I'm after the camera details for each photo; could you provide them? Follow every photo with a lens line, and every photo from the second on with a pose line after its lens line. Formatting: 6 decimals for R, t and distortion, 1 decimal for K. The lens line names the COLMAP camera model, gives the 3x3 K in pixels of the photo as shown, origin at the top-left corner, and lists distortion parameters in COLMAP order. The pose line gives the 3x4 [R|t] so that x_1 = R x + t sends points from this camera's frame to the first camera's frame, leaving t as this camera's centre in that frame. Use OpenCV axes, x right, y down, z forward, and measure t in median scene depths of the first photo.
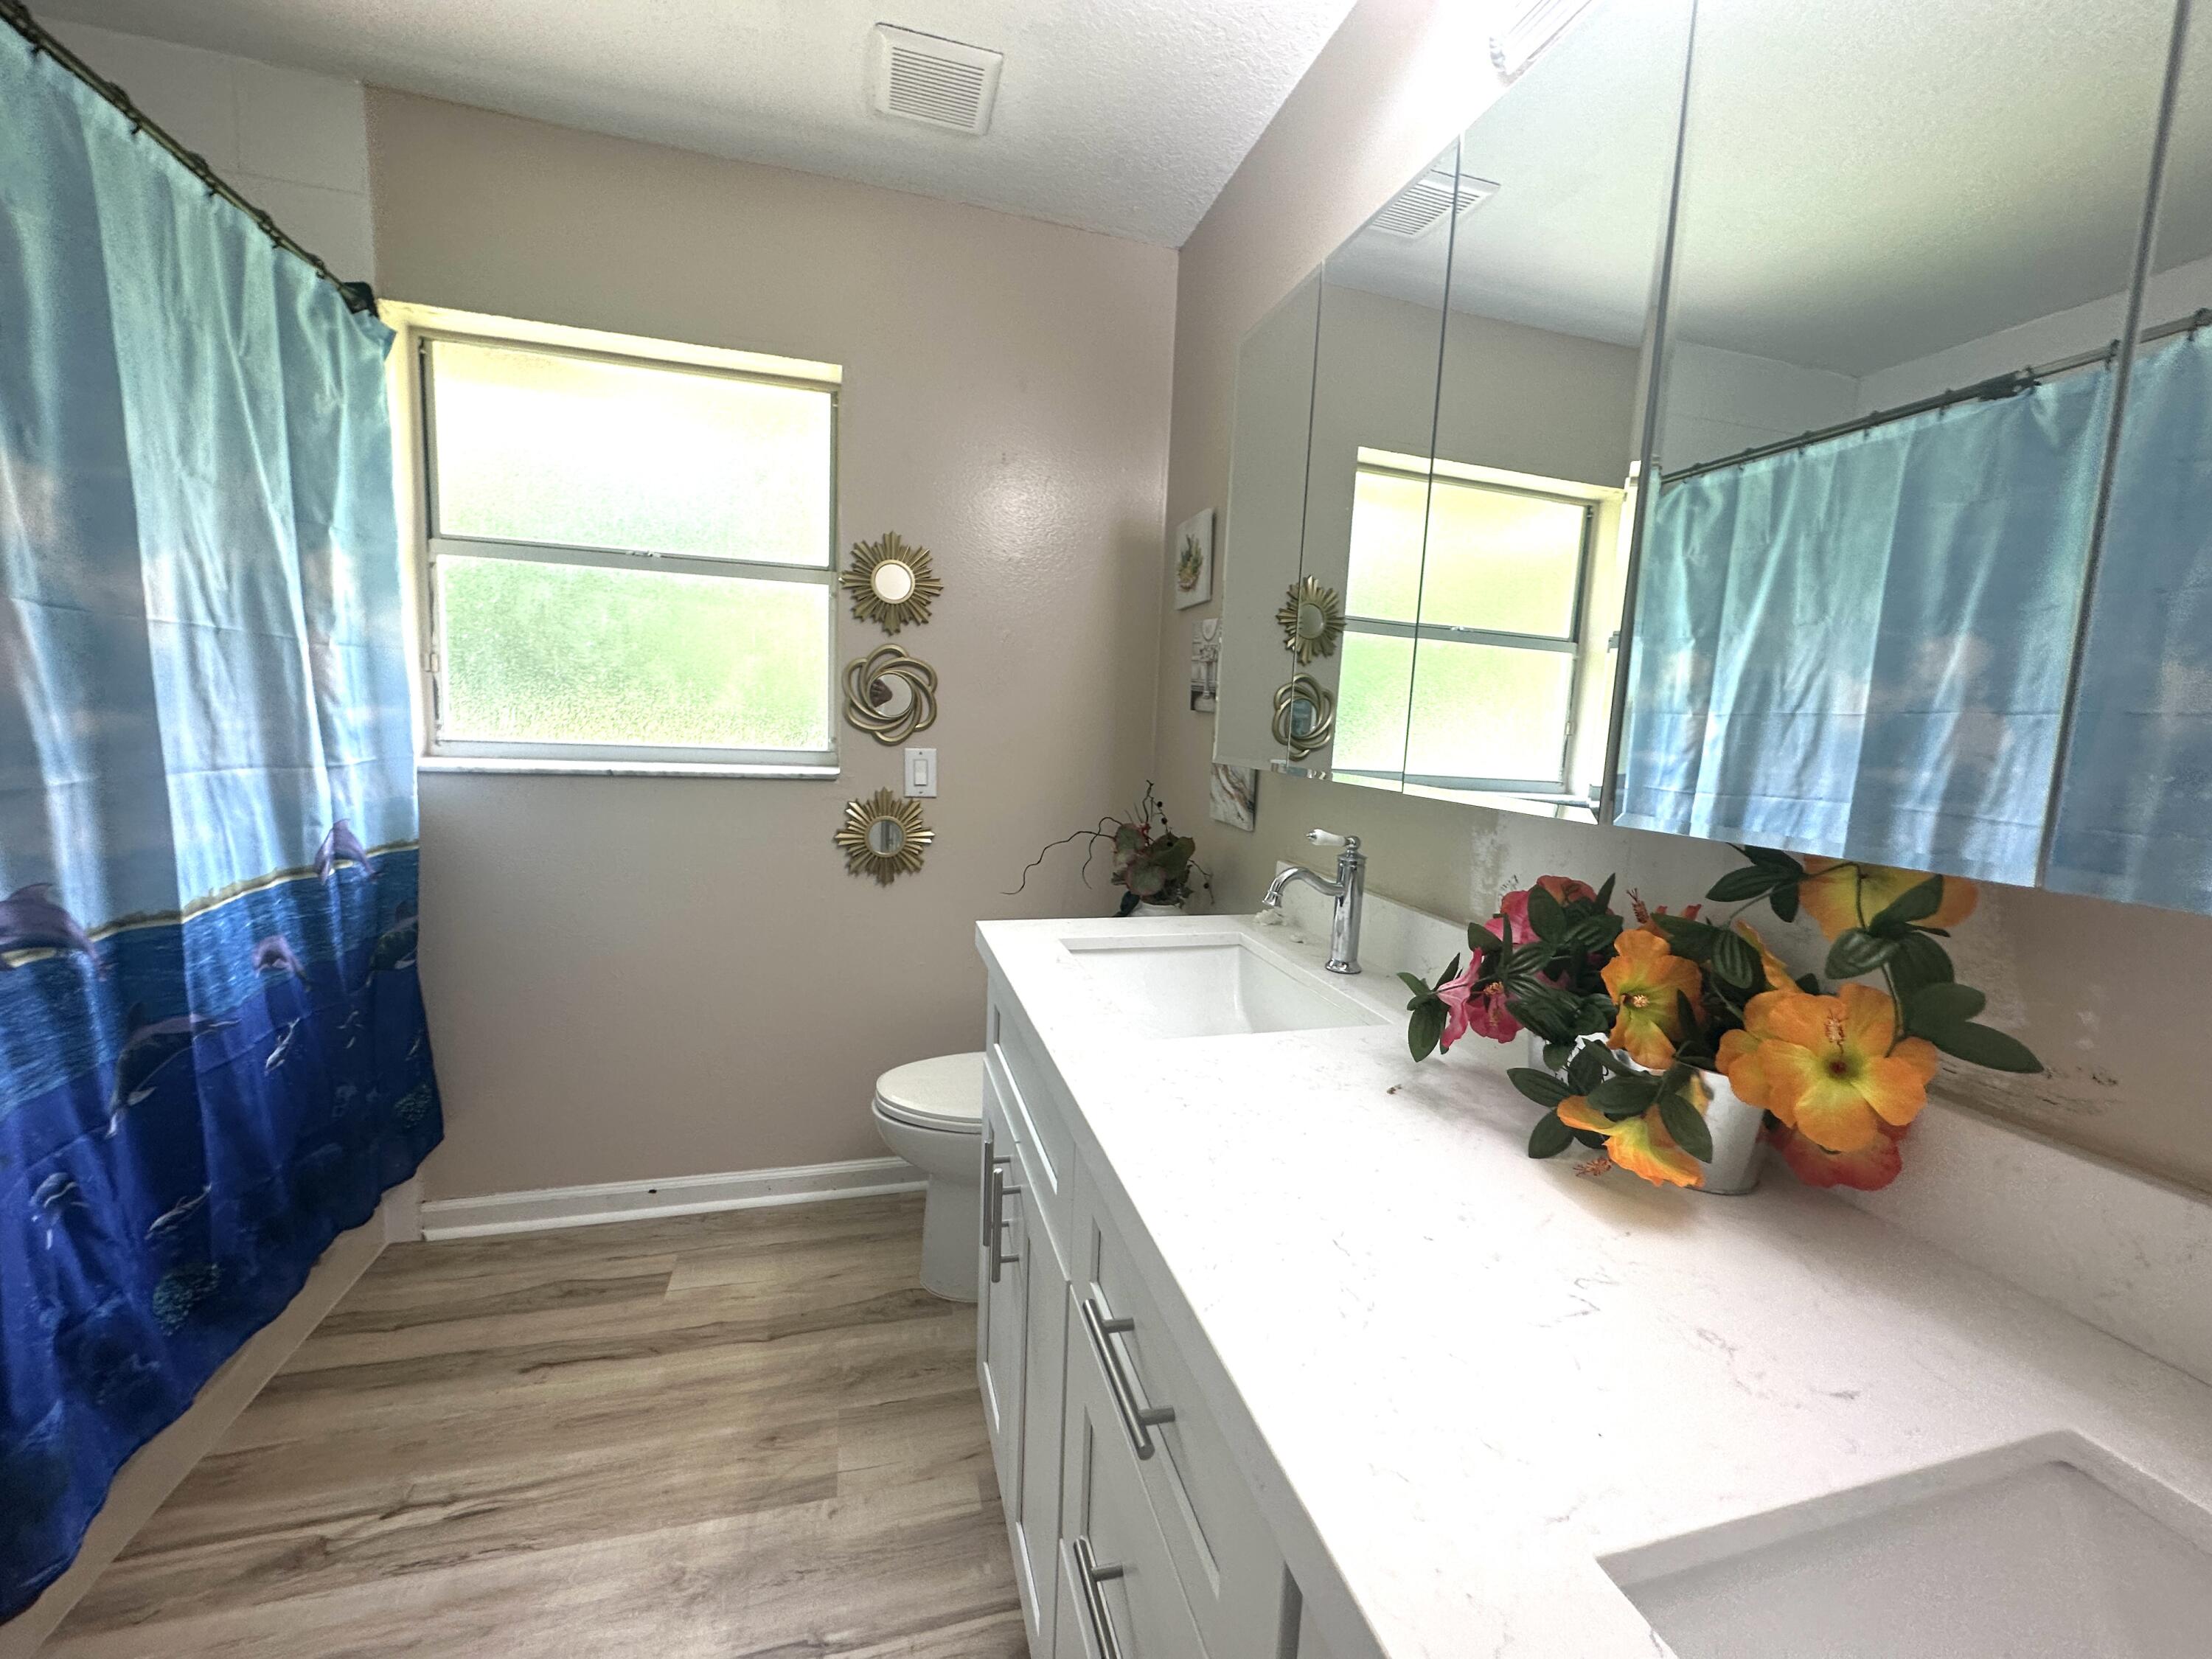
lens RADIAL K [[829.2, 0, 1079.4], [0, 829.2, 827.8], [0, 0, 1]] dist [-0.000251, 0.000003]
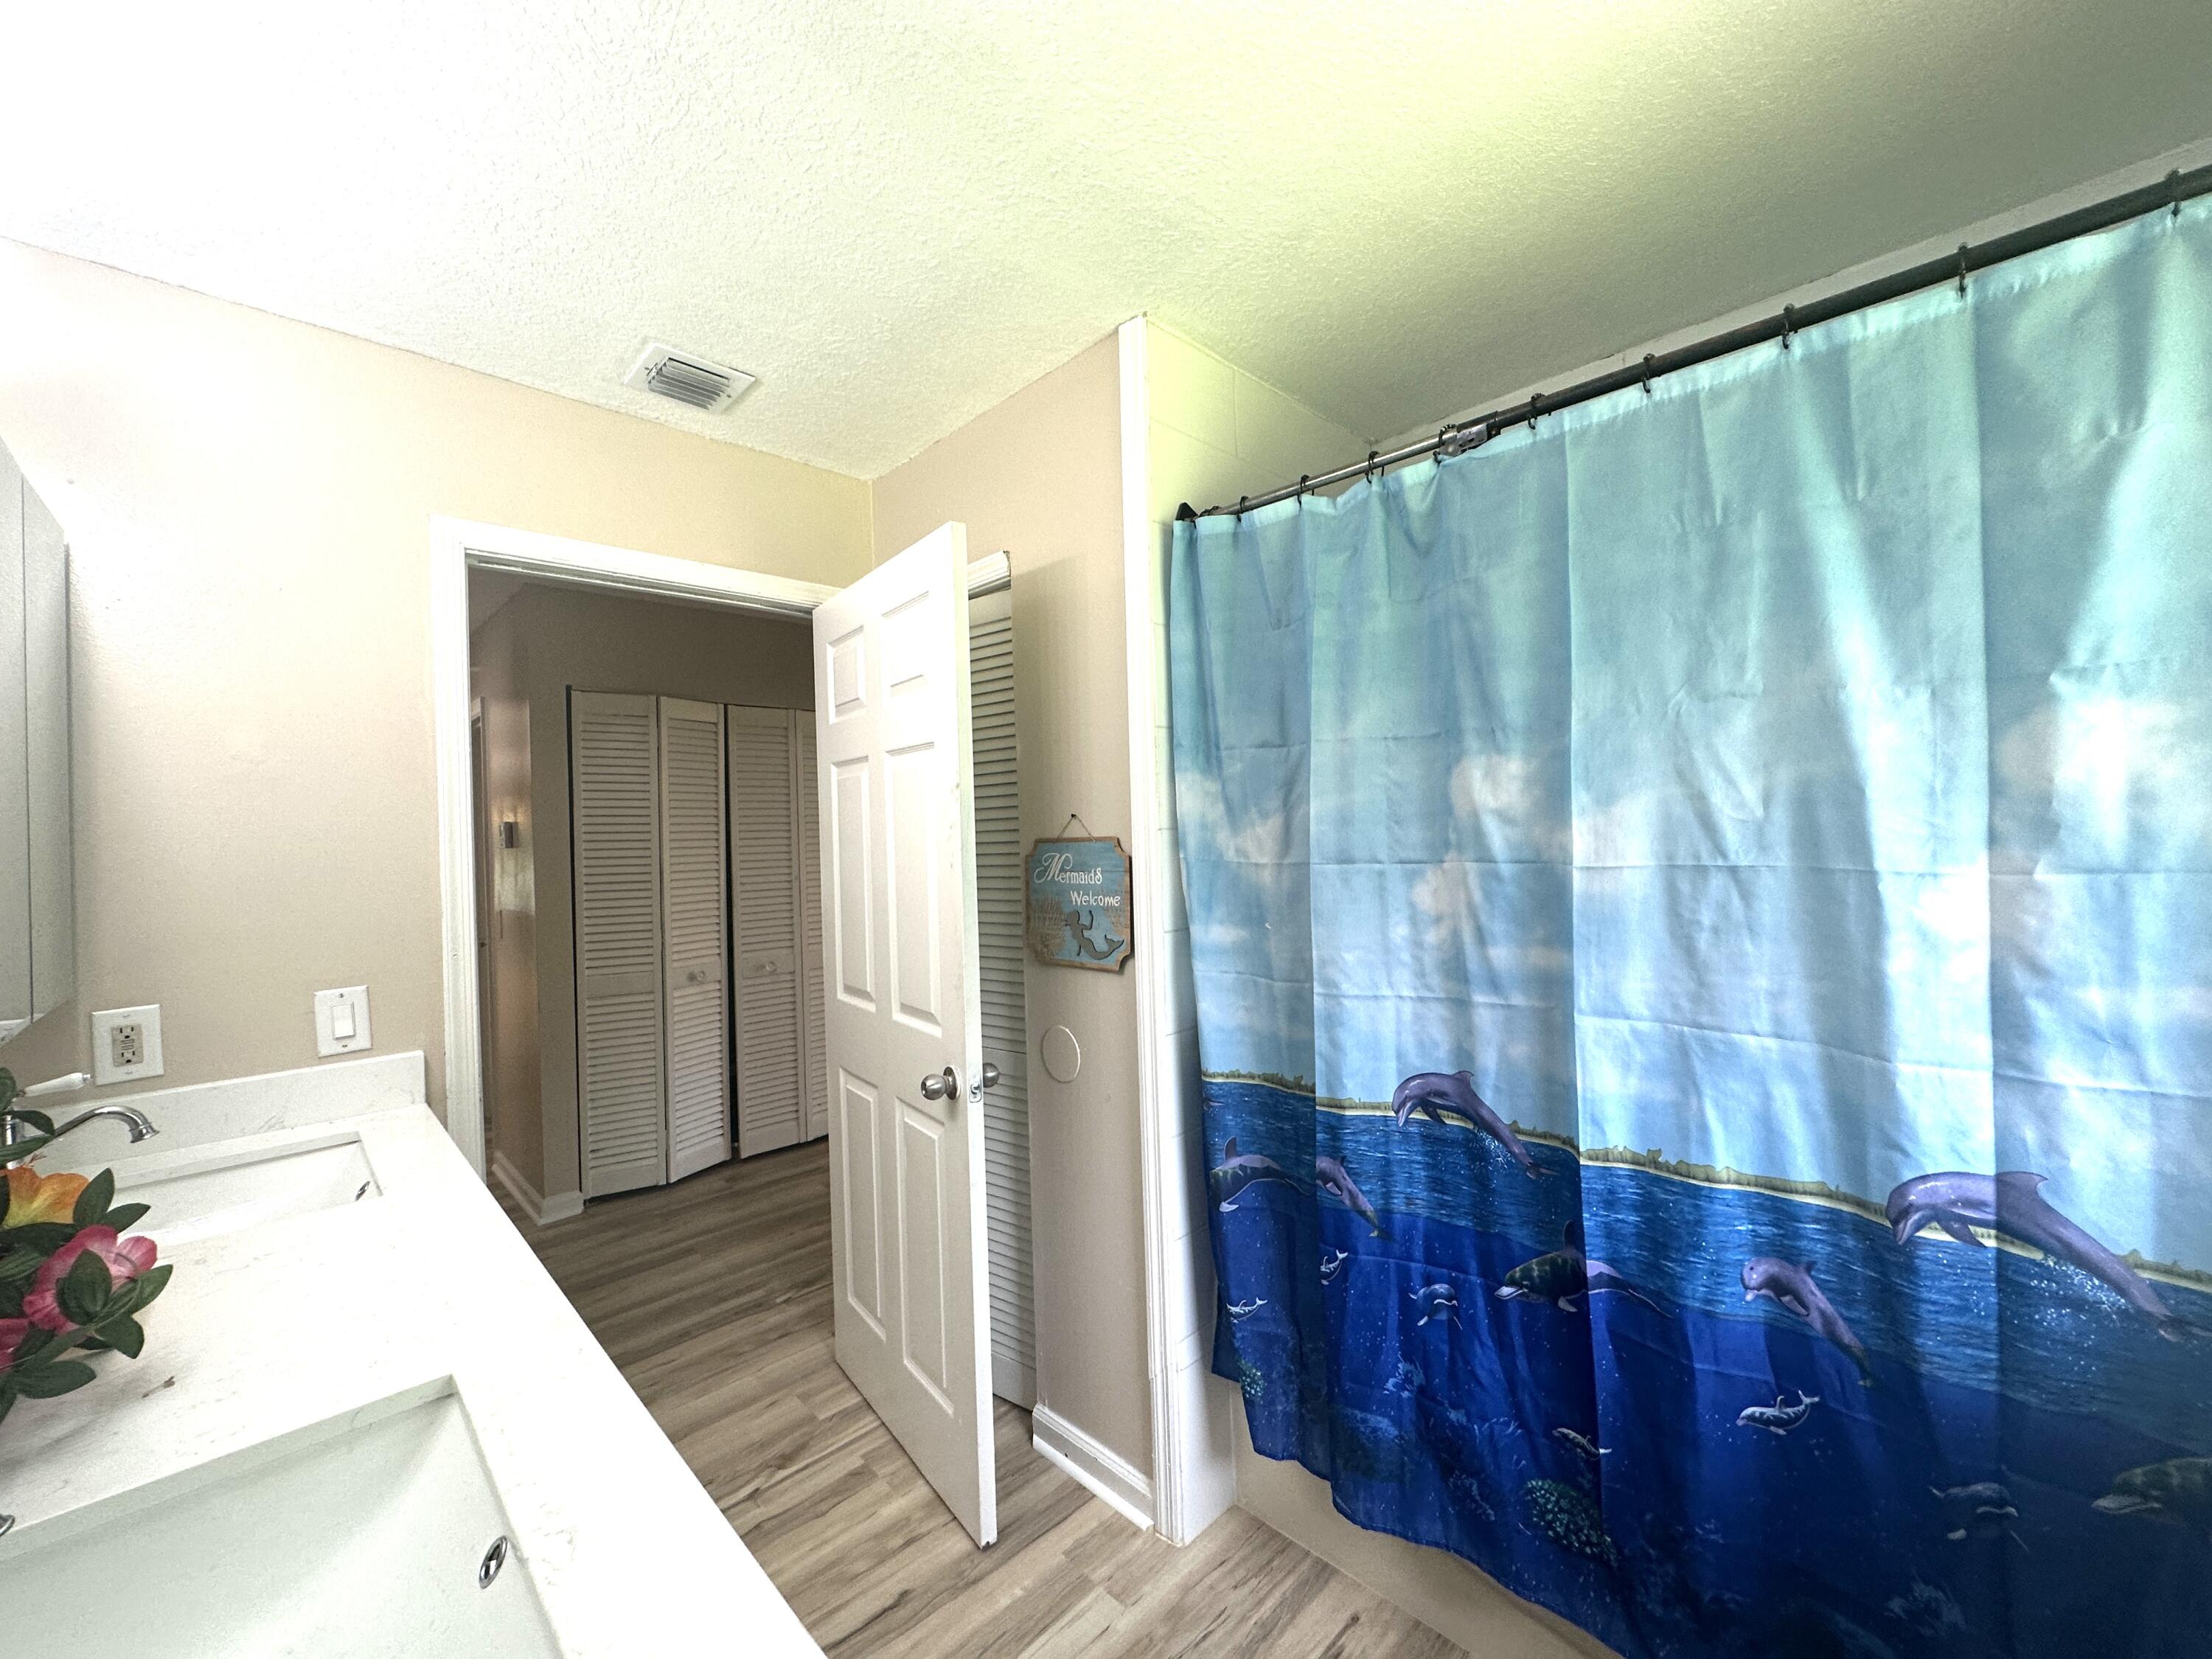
lens RADIAL K [[884.2, 0, 1106.0], [0, 884.2, 829.5], [0, 0, 1]] dist [0.000726, 0.000162]
pose [[-0.872306, -0.014388, -0.488749, -0.032794], [-0.065956, 0.993894, 0.088457, -0.288964], [0.484491, 0.109397, -0.867929, 1.342968]]
